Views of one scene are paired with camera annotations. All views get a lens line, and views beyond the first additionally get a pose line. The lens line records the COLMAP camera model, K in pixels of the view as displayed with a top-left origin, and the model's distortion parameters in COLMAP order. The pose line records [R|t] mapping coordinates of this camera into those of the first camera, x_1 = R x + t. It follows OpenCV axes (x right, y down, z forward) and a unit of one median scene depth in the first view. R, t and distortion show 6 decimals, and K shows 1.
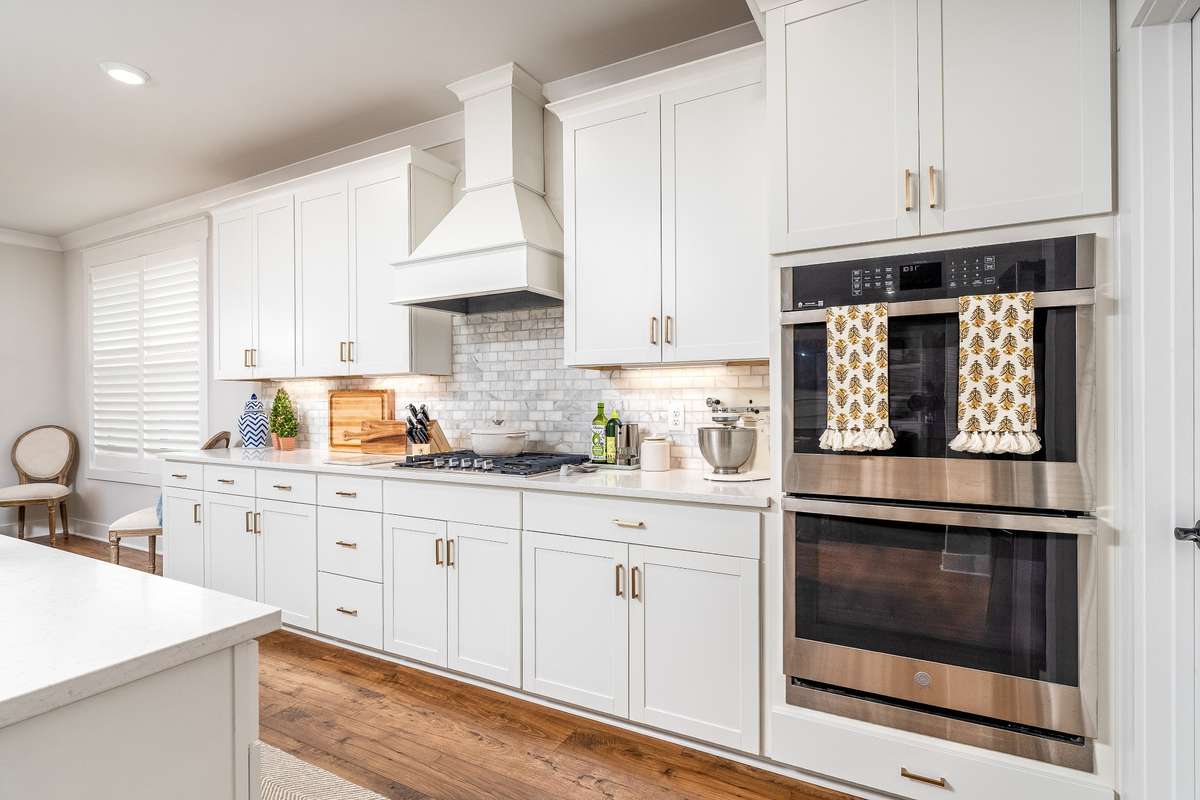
lens RADIAL K [[606.2, 0, 596.6], [0, 606.2, 400.0], [0, 0, 1]] dist [-0.002620, 0.001510]
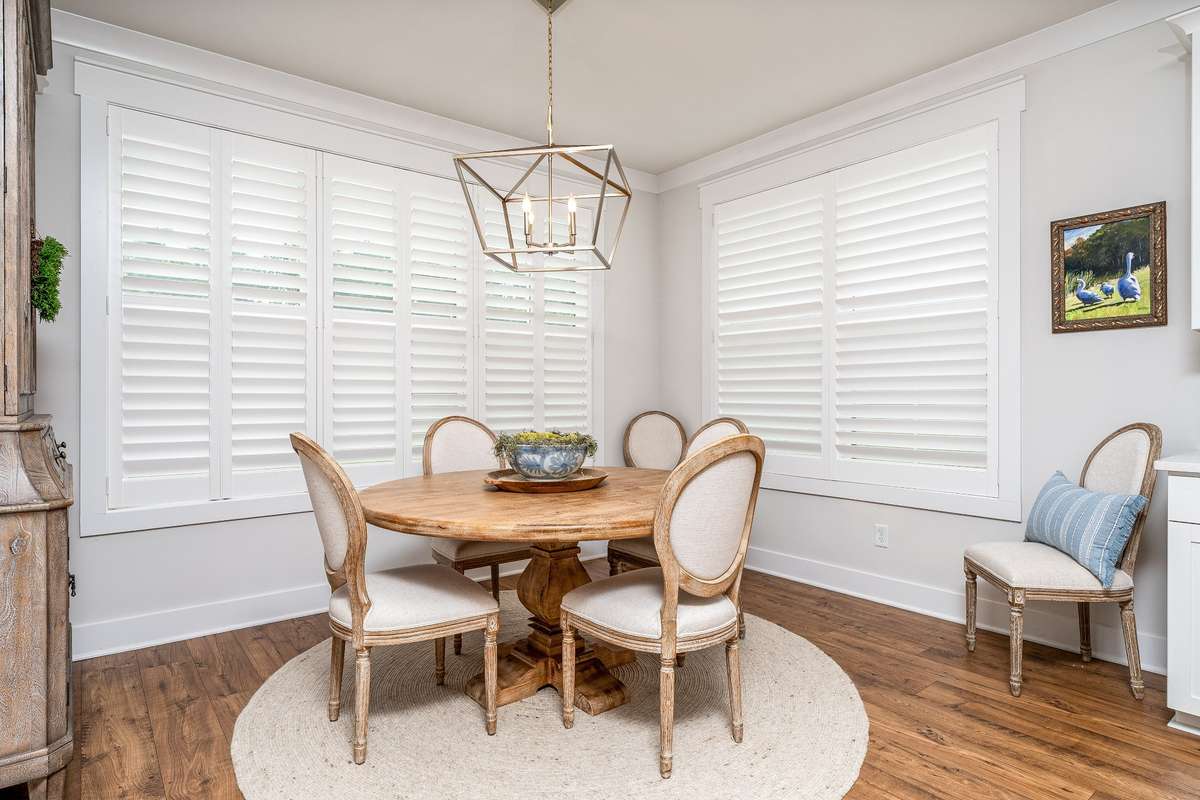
lens RADIAL K [[669.3, 0, 597.4], [0, 669.3, 397.9], [0, 0, 1]] dist [0.000684, 0.000000]
pose [[0.917904, 0.006197, -0.396755, -1.283918], [-0.003492, 0.999965, 0.007541, 0.037070], [0.396788, -0.005537, 0.917894, 0.335000]]
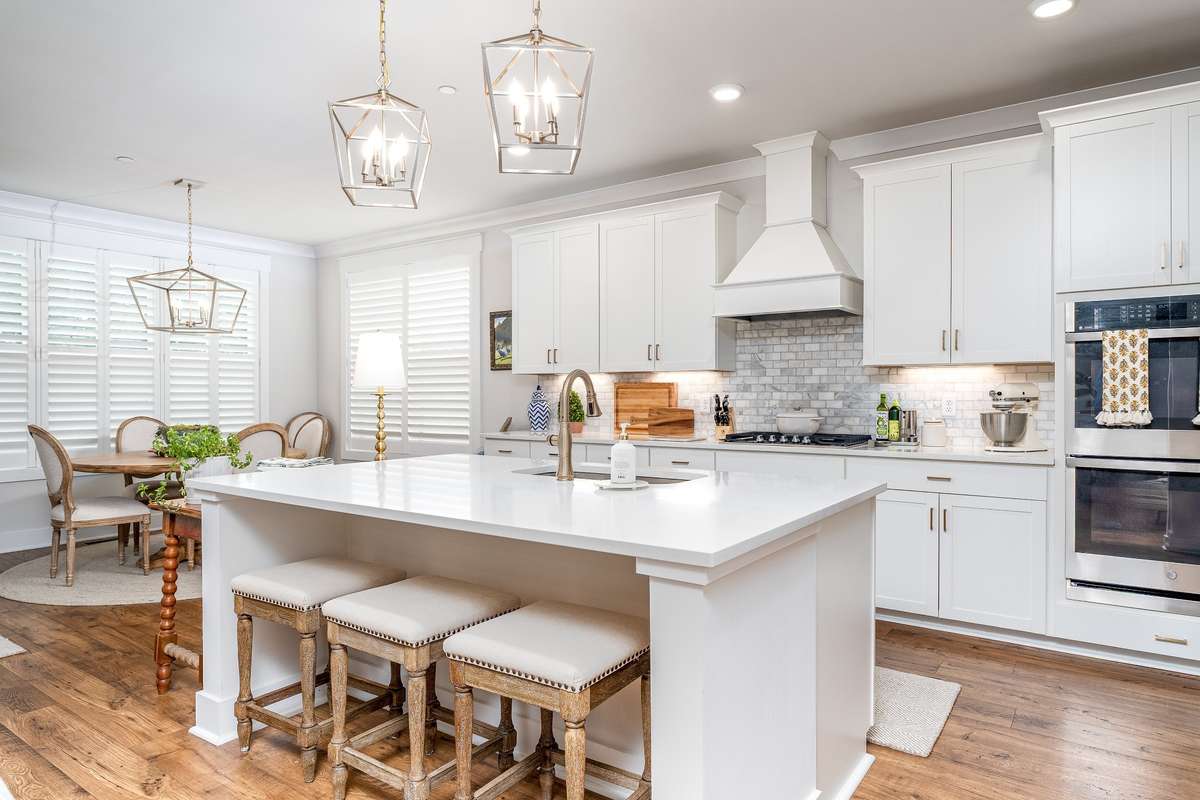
lens RADIAL K [[721.7, 0, 606.1], [0, 721.7, 400.9], [0, 0, 1]] dist [-0.003902, -0.001330]
pose [[0.993862, 0.005210, -0.110504, -0.415524], [-0.003850, 0.999914, 0.012521, 0.002640], [0.110559, -0.012019, 0.993797, -0.588914]]
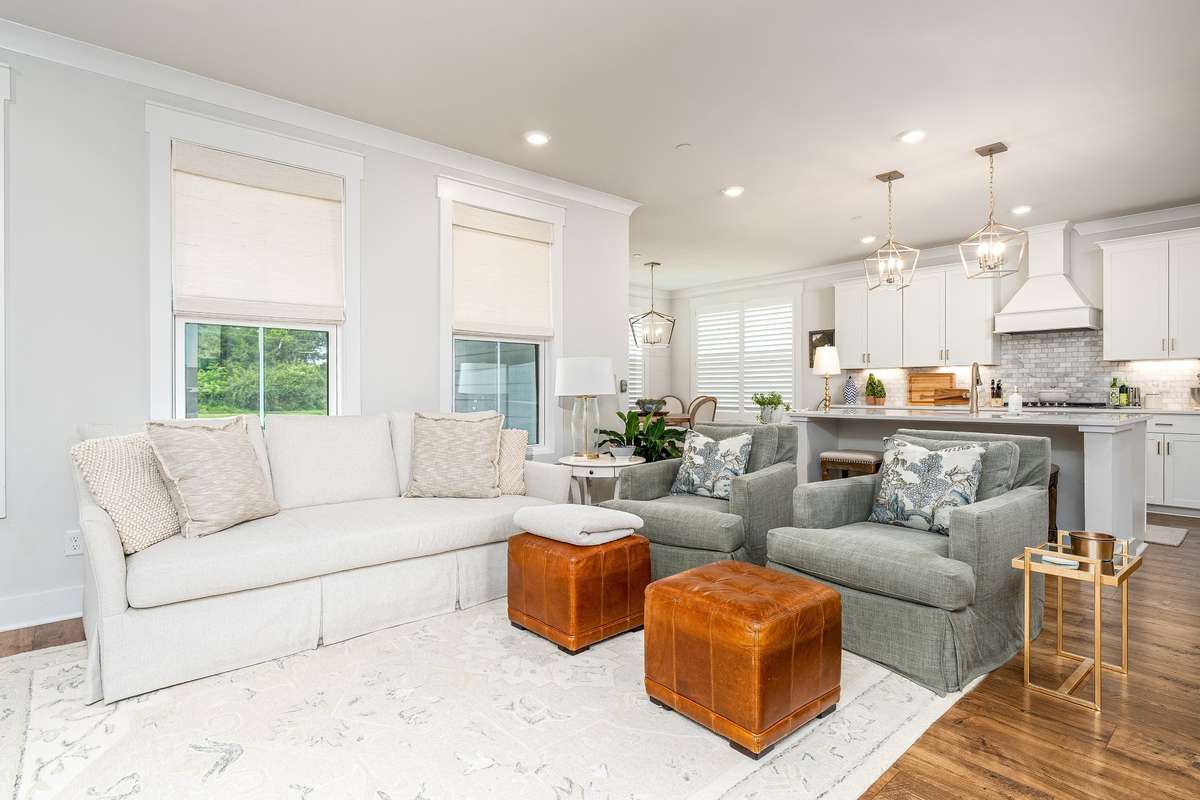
lens RADIAL K [[606.2, 0, 607.3], [0, 606.2, 391.5], [0, 0, 1]] dist [-0.002620, 0.001510]
pose [[0.941090, 0.003582, -0.338139, -0.959434], [-0.003134, 0.999993, 0.001871, 0.055237], [0.338143, -0.000701, 0.941094, -1.600114]]
